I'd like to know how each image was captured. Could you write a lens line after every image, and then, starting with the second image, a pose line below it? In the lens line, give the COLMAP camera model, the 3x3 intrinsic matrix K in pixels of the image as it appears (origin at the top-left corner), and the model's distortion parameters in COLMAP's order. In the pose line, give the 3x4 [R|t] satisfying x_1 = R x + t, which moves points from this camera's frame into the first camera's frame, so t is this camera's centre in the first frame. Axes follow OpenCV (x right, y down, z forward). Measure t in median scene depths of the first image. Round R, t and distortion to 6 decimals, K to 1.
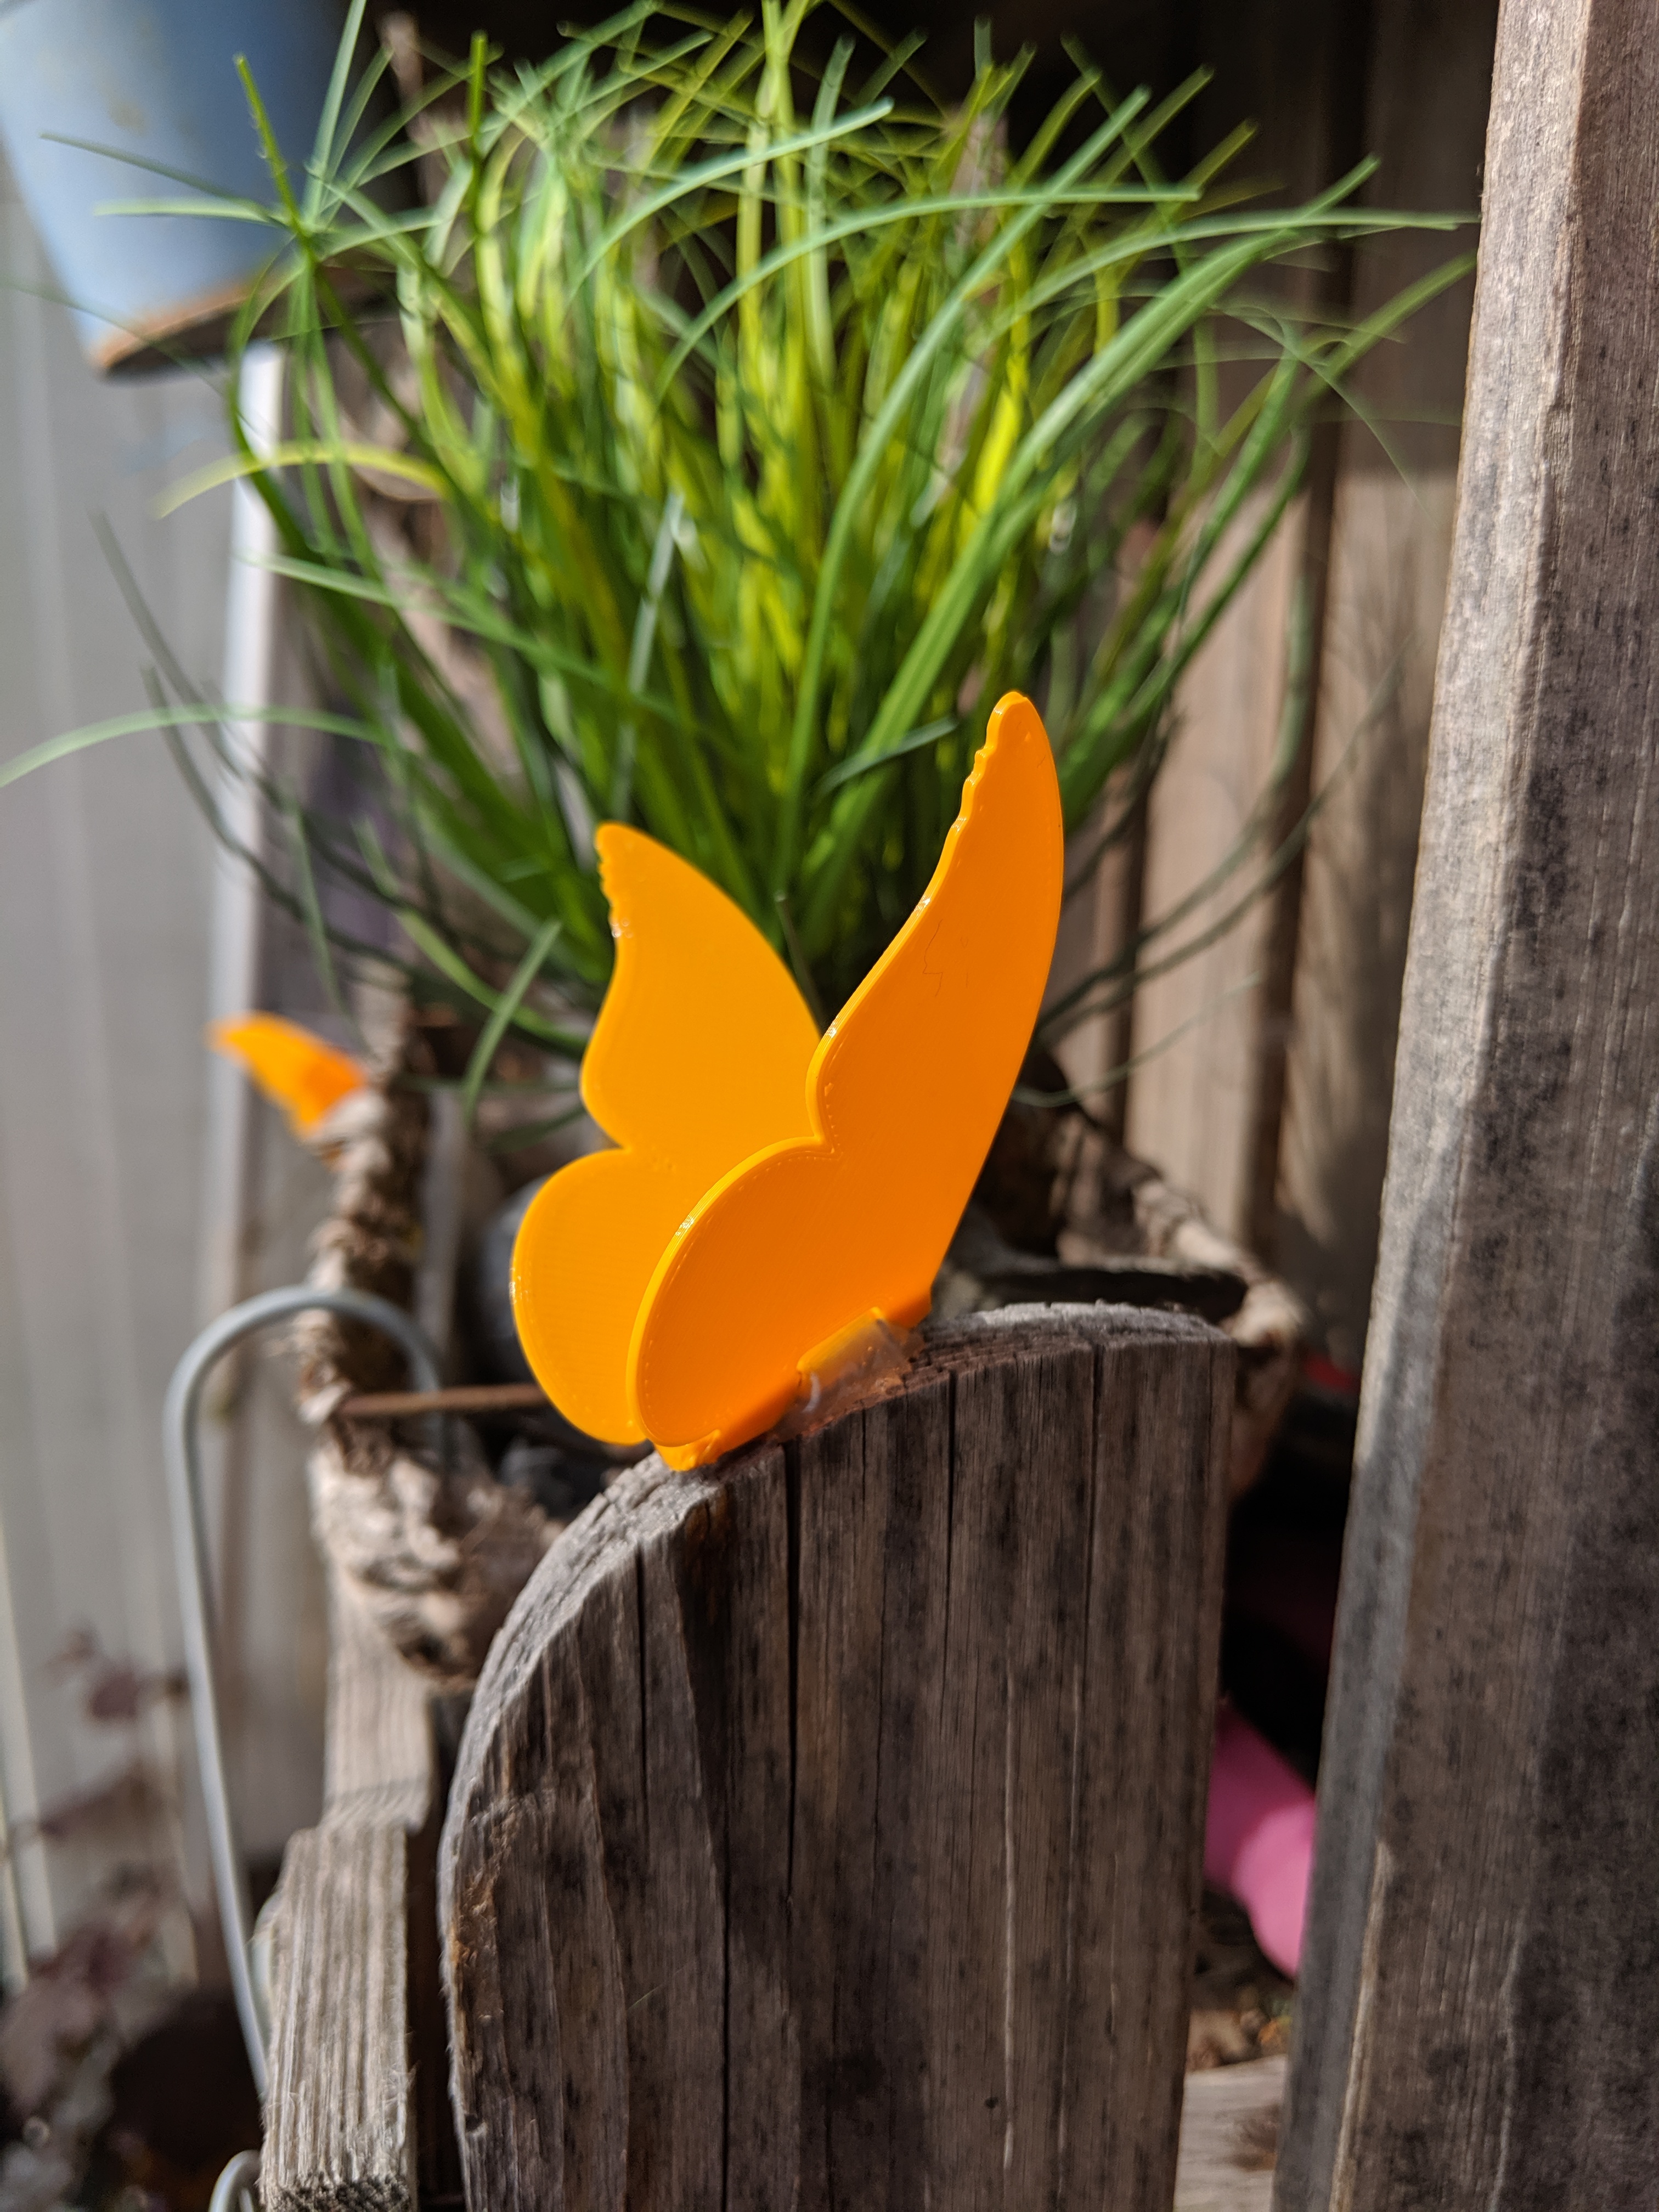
lens RADIAL K [[1868.7, 0, 849.5], [0, 1868.7, 1127.6], [0, 0, 1]] dist [0.001018, -0.104238]
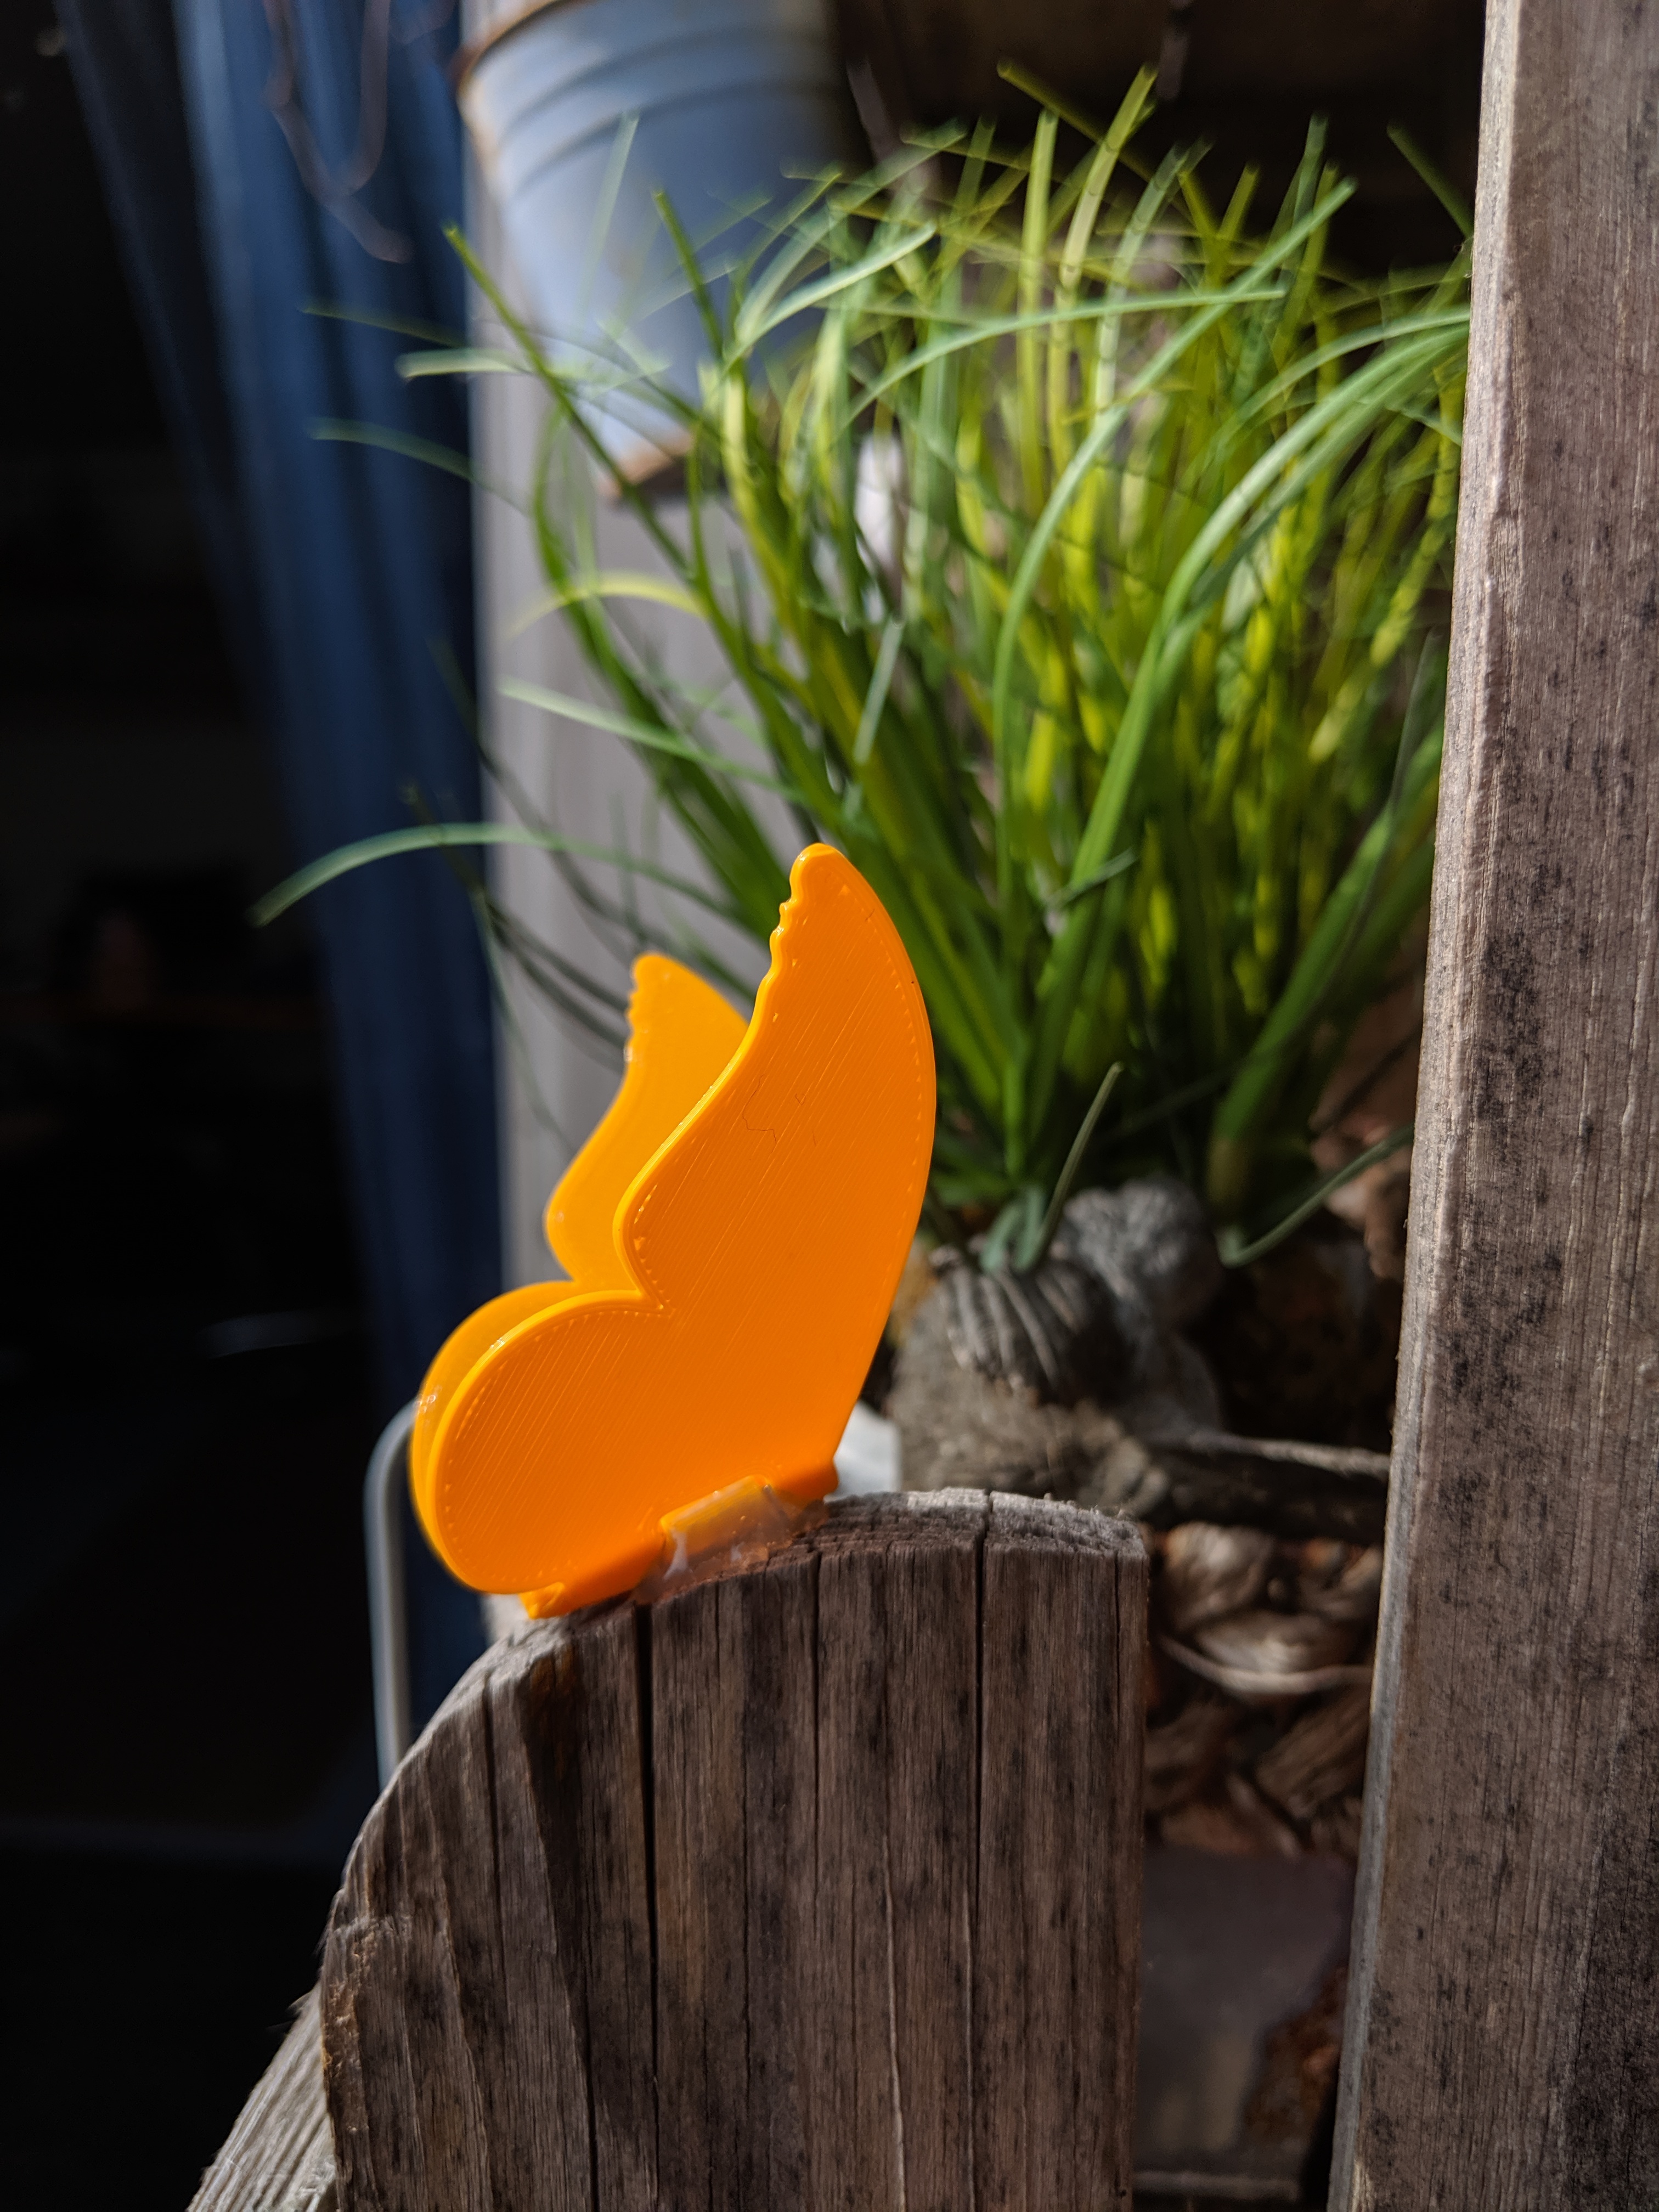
lens RADIAL K [[1868.7, 0, 778.4], [0, 1868.7, 1160.7], [0, 0, 1]] dist [0.001018, -0.104238]
pose [[0.942364, 0.061053, -0.328971, 0.323987], [-0.077384, 0.996323, -0.036768, -0.030063], [0.325517, 0.060105, 0.943624, 0.087767]]
